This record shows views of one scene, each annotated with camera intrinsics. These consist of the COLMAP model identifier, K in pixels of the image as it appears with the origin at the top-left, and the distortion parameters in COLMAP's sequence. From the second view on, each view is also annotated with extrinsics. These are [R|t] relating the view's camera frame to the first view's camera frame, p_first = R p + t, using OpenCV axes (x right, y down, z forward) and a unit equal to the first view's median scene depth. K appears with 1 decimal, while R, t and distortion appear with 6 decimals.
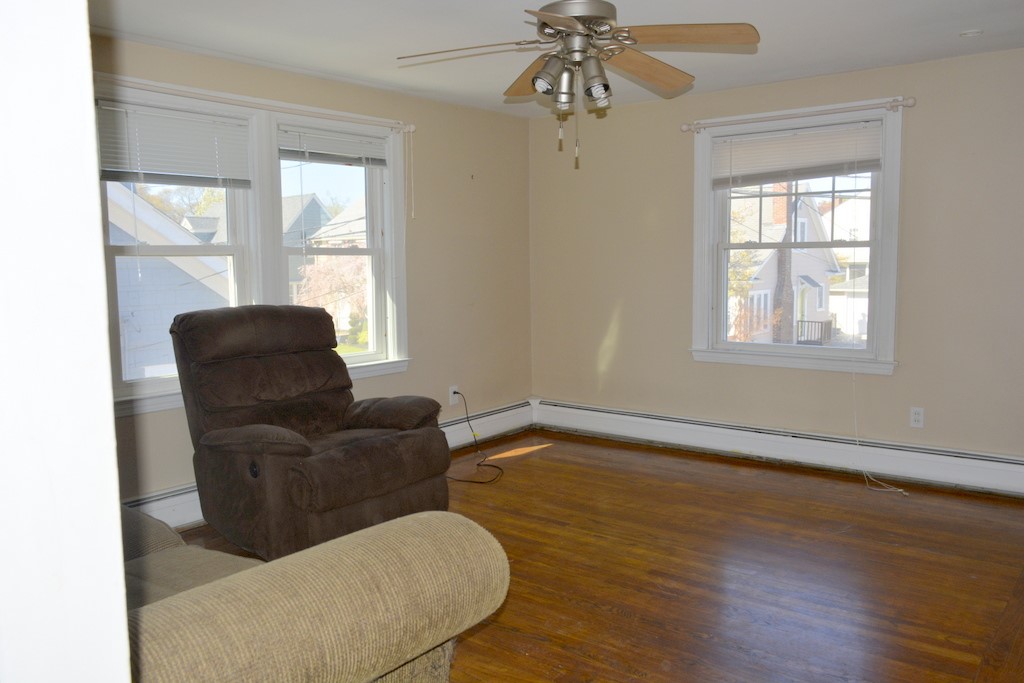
lens RADIAL K [[812.0, 0, 512.0], [0, 812.0, 341.5], [0, 0, 1]] dist [-0.005116, -0.000947]
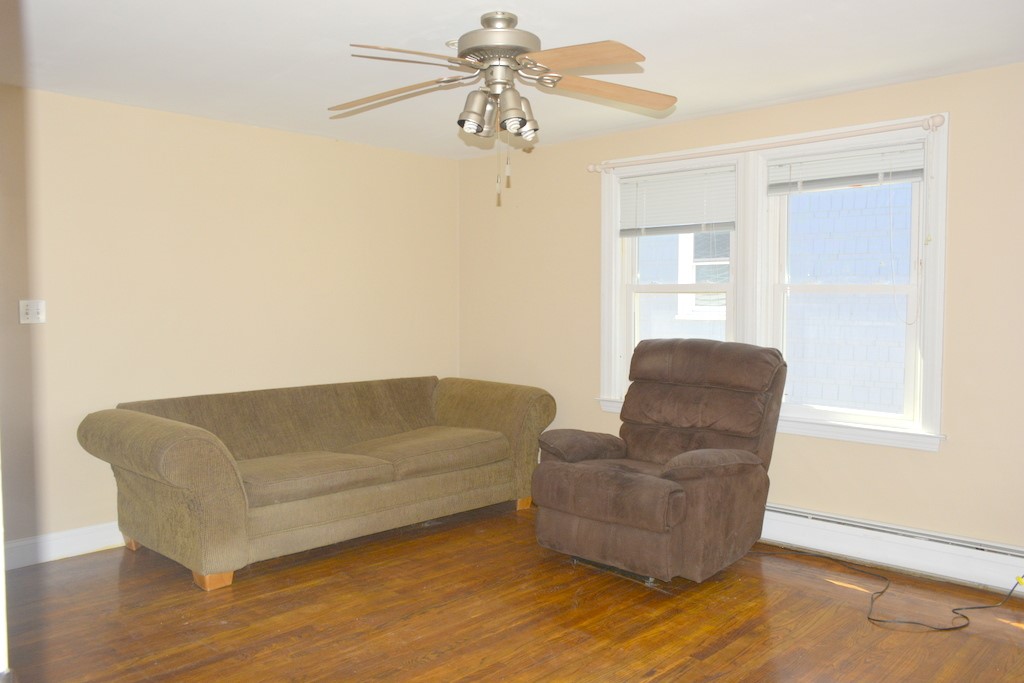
lens RADIAL K [[812.0, 0, 512.0], [0, 812.0, 341.5], [0, 0, 1]] dist [-0.005116, -0.000947]
pose [[-0.089411, 0.066245, -0.993789, 0.871499], [-0.101093, 0.992029, 0.075223, -0.108973], [0.990851, 0.107191, -0.082001, 0.940201]]
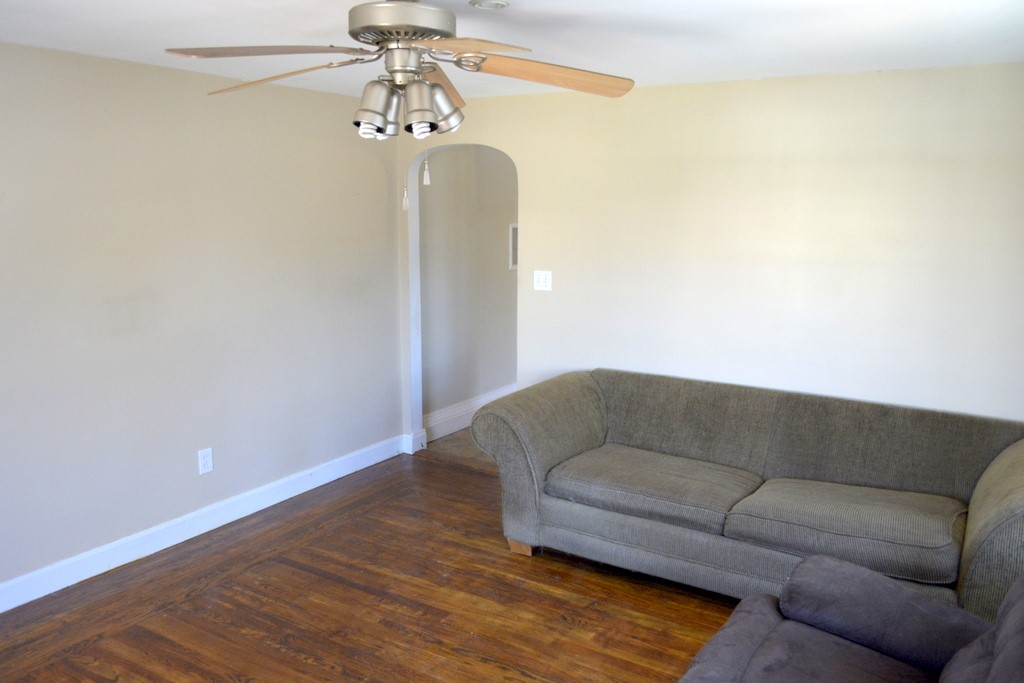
lens RADIAL K [[812.0, 0, 512.0], [0, 812.0, 341.5], [0, 0, 1]] dist [-0.005116, -0.000947]
pose [[-0.993402, 0.031005, -0.110411, 0.057532], [0.000027, 0.962825, 0.270125, -0.264440], [0.114682, 0.268340, -0.956474, 1.495859]]
